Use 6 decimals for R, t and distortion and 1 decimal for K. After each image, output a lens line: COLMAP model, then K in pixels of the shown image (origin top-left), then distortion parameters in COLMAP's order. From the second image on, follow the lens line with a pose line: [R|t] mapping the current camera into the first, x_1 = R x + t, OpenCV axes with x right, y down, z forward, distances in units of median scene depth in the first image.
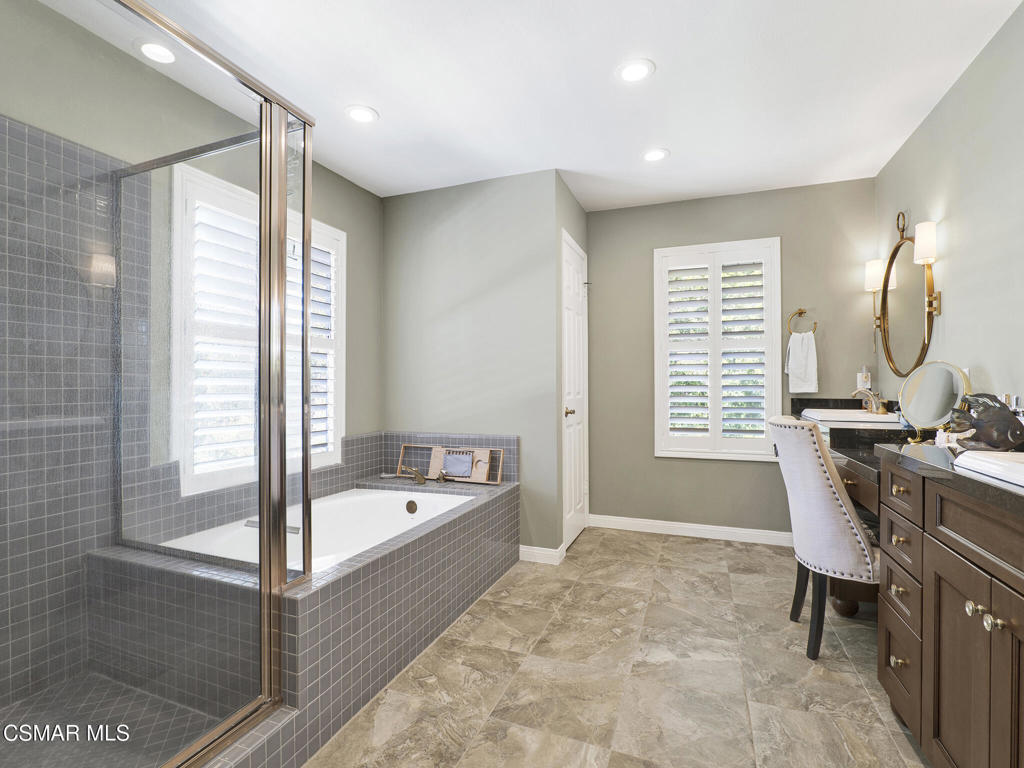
lens RADIAL K [[476.0, 0, 514.0], [0, 476.0, 386.9], [0, 0, 1]] dist [-0.003892, -0.000231]
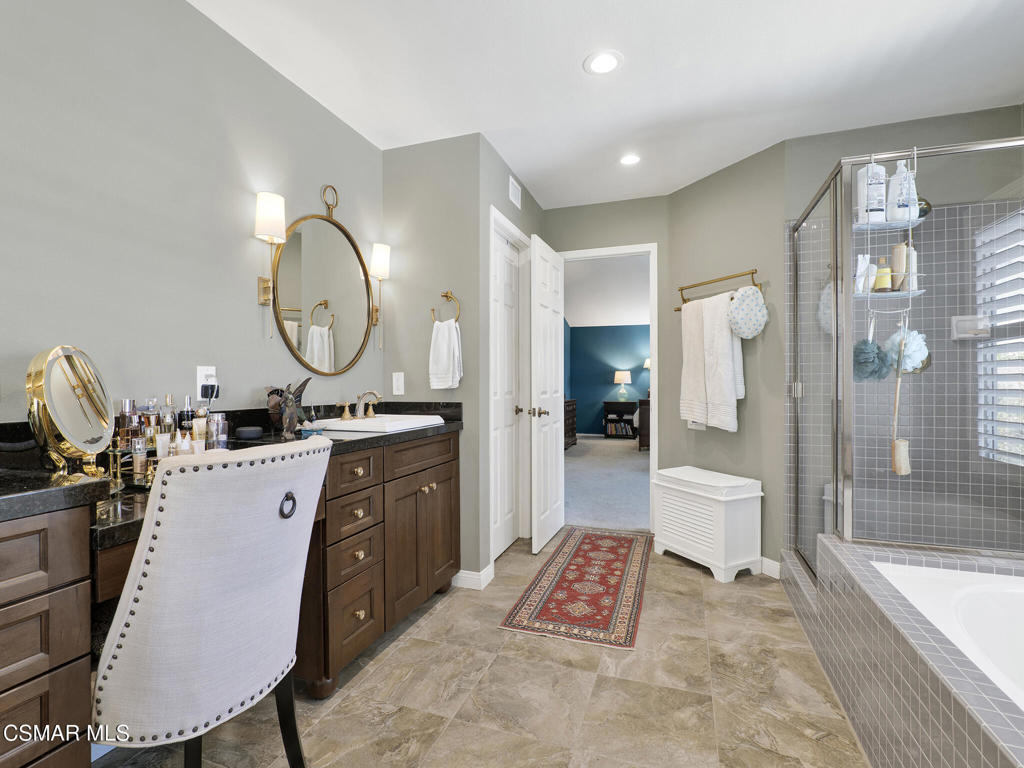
lens RADIAL K [[476.0, 0, 510.5], [0, 476.0, 384.2], [0, 0, 1]] dist [-0.003892, -0.000231]
pose [[-0.999687, 0.003685, -0.024731, 0.415338], [0.003624, 0.999990, 0.002545, -0.004287], [0.024740, 0.002455, -0.999691, 2.026318]]
